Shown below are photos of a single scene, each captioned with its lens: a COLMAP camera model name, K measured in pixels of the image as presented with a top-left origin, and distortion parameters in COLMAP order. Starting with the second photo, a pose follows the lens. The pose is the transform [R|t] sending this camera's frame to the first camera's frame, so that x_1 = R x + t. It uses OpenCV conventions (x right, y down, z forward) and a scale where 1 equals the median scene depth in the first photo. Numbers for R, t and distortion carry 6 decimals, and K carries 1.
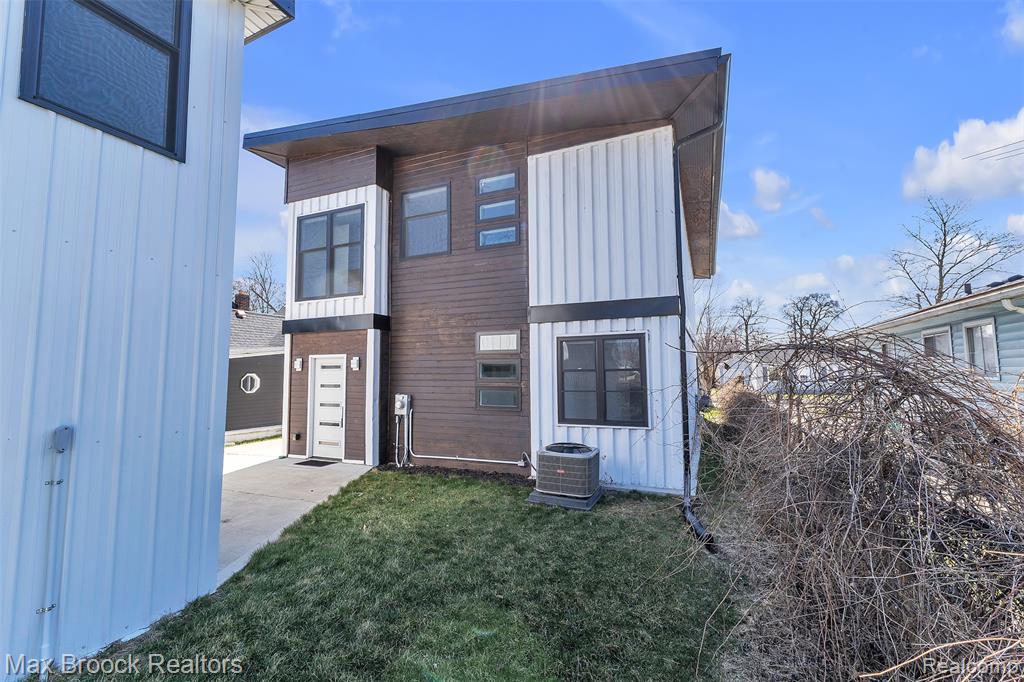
lens RADIAL K [[426.4, 0, 512.0], [0, 426.4, 341.0], [0, 0, 1]] dist [0.000848, 0.000098]
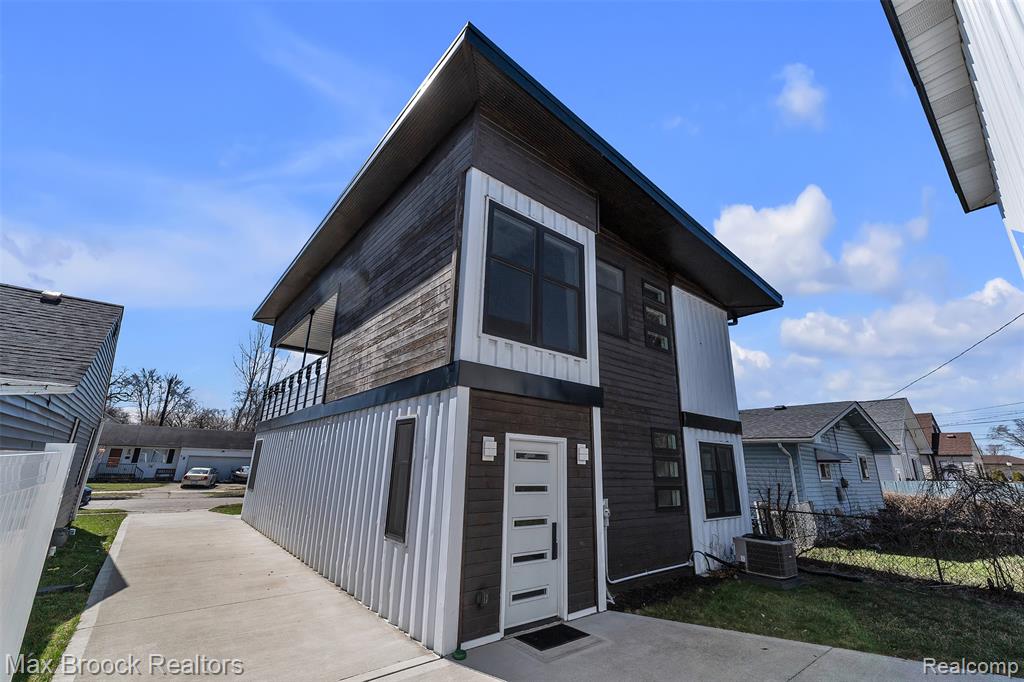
lens RADIAL K [[426.4, 0, 512.0], [0, 426.4, 341.0], [0, 0, 1]] dist [0.000848, 0.000098]
pose [[0.479793, 0.269735, 0.834890, -1.046309], [-0.096203, 0.962006, -0.255518, 0.063835], [-0.872092, 0.042277, 0.487513, 0.752137]]
